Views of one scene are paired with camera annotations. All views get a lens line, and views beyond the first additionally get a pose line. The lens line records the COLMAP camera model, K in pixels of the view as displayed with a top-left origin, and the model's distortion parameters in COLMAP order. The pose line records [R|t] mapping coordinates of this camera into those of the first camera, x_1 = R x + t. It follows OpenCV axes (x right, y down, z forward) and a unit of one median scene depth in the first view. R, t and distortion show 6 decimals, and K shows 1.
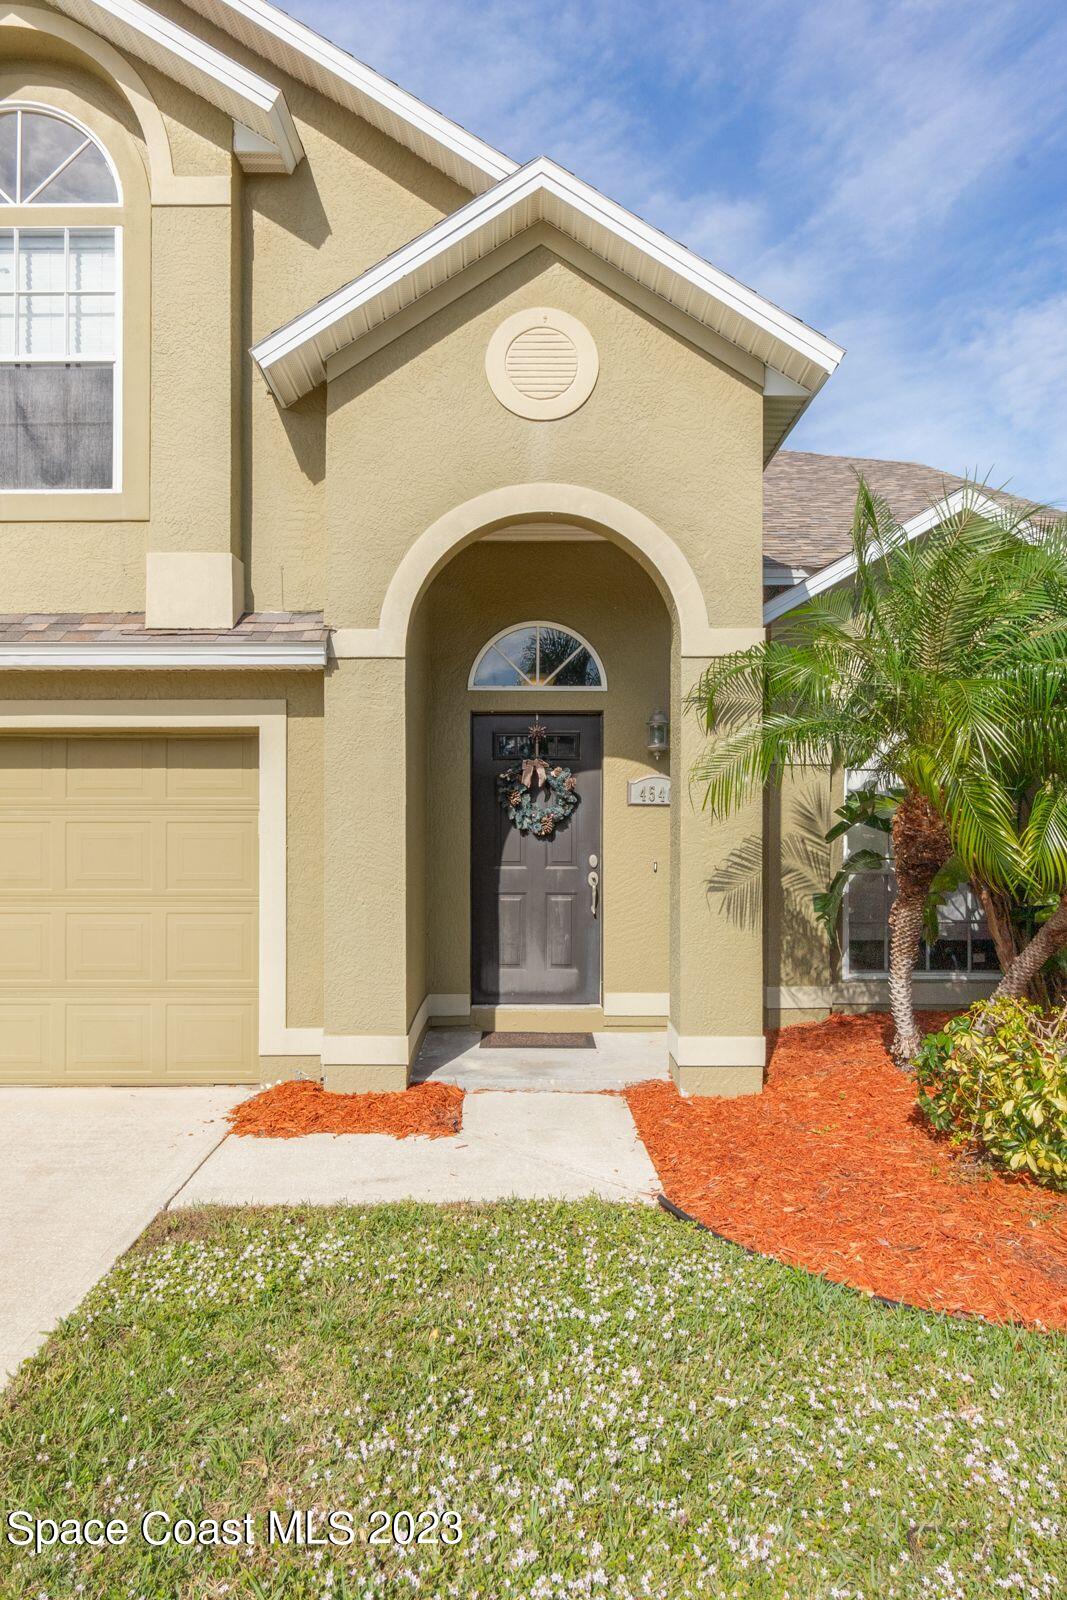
lens RADIAL K [[1009.6, 0, 533.6], [0, 1009.6, 826.1], [0, 0, 1]] dist [0.001870, 0.000196]
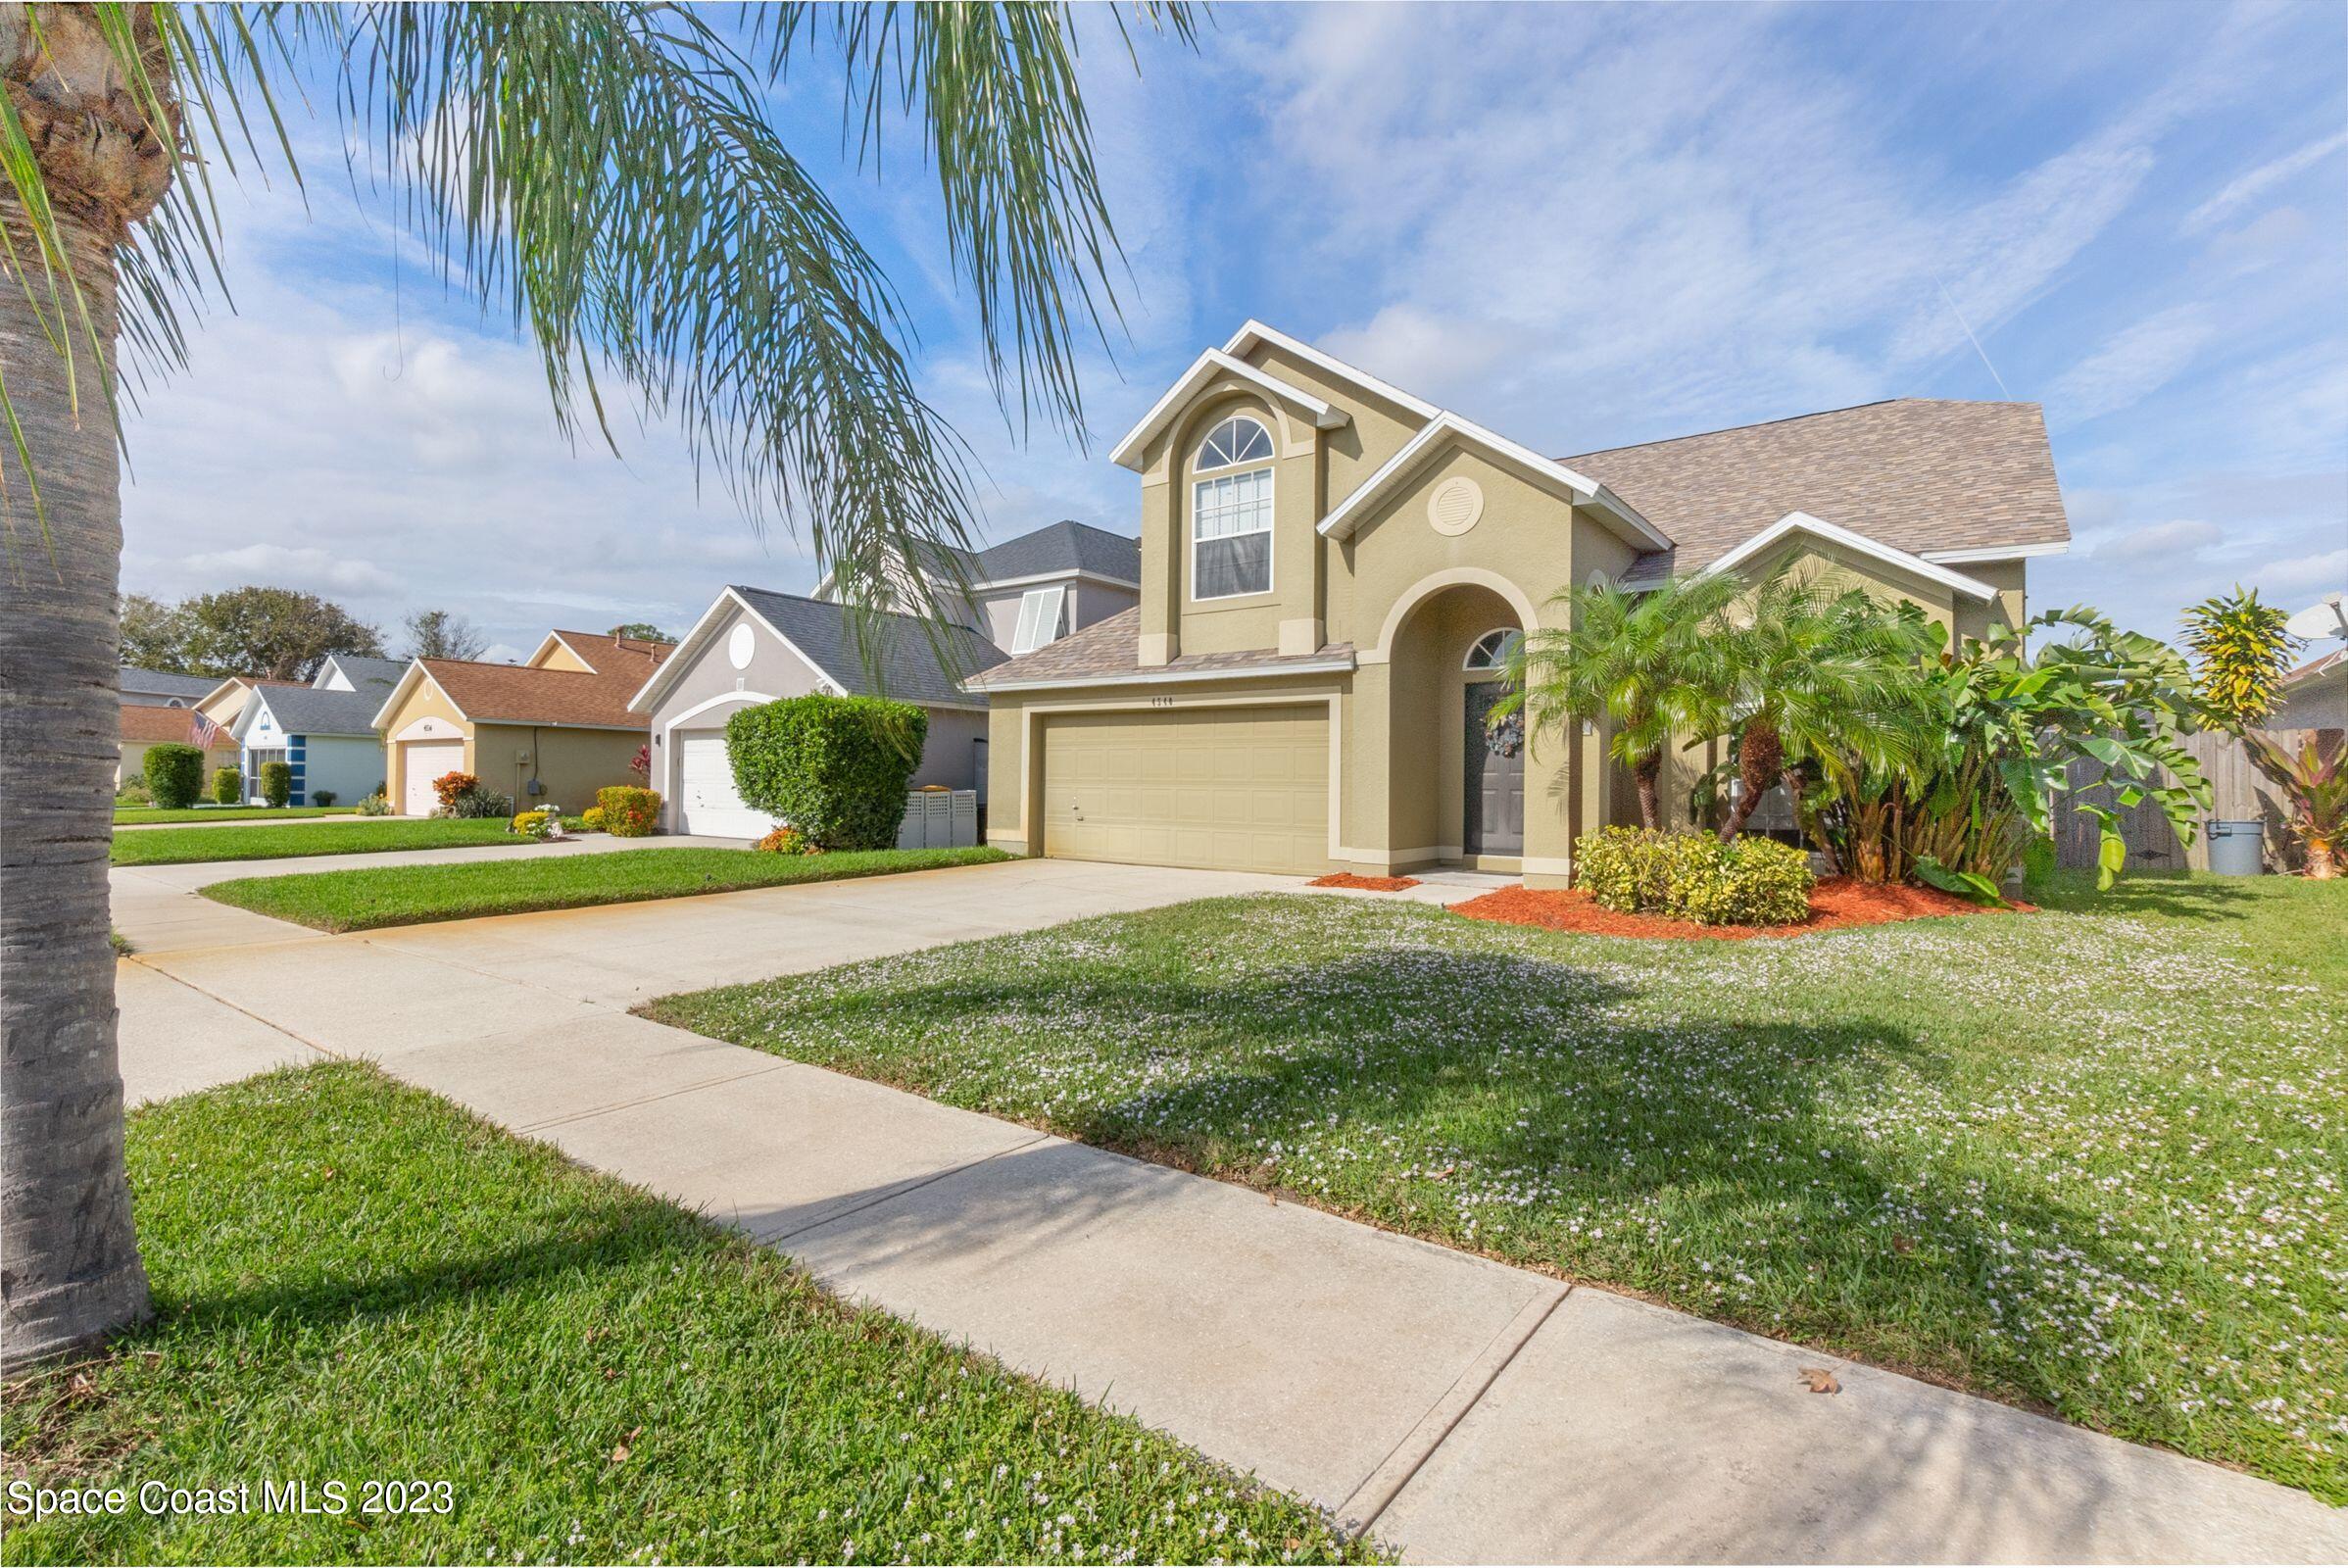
lens RADIAL K [[1021.2, 0, 1168.7], [0, 1021.2, 773.0], [0, 0, 1]] dist [-0.001854, -0.000160]
pose [[0.797773, 0.004162, -0.602943, 0.726400], [-0.005827, 0.999983, -0.000807, 0.055056], [0.602929, 0.004157, 0.797784, -0.859035]]
